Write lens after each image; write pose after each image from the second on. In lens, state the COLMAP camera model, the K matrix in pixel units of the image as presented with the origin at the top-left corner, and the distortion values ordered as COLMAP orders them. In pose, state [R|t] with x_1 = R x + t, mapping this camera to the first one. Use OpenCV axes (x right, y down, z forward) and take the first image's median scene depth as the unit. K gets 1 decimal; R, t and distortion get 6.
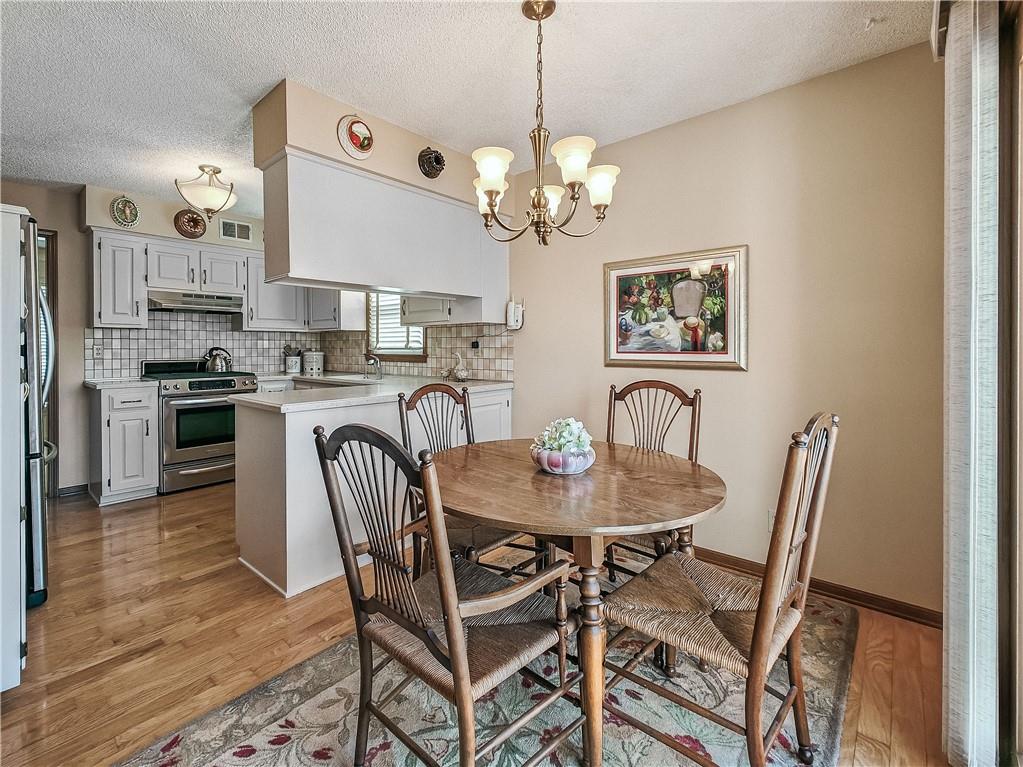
lens RADIAL K [[470.9, 0, 484.3], [0, 470.9, 349.2], [0, 0, 1]] dist [-0.002111, -0.000023]
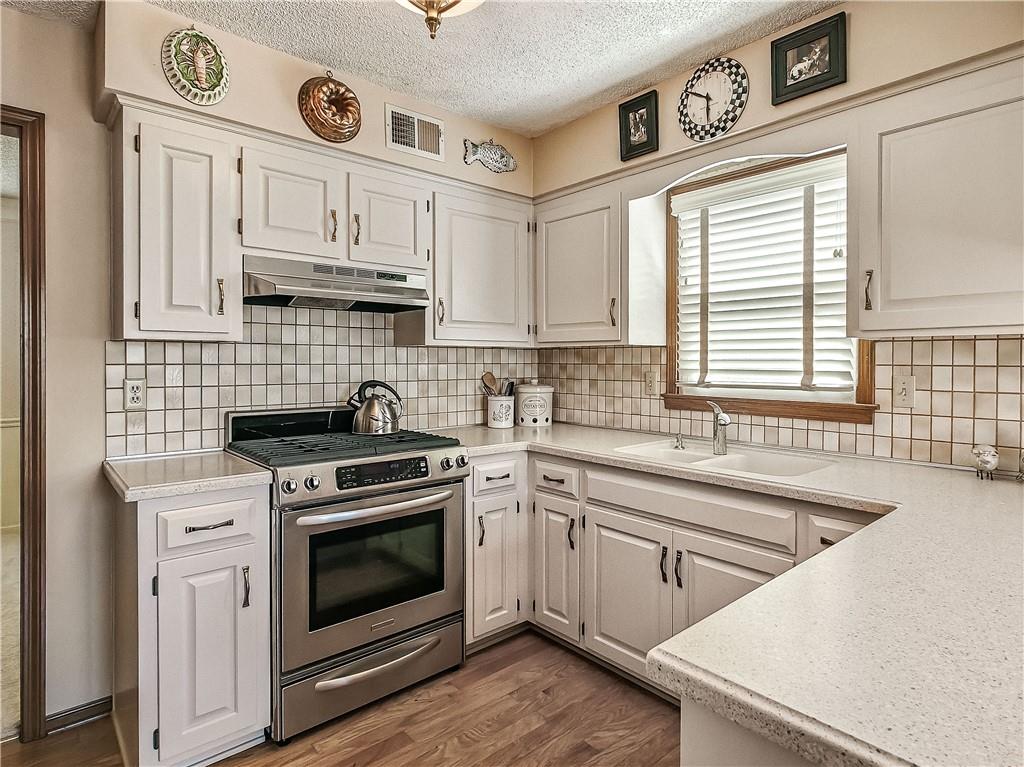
lens RADIAL K [[569.9, 0, 552.3], [0, 569.9, 364.6], [0, 0, 1]] dist [-0.004203, -0.000498]
pose [[0.997147, 0.005106, -0.075313, -0.365008], [-0.004922, 0.999984, 0.002632, -0.024323], [0.075325, -0.002254, 0.997156, 0.464887]]
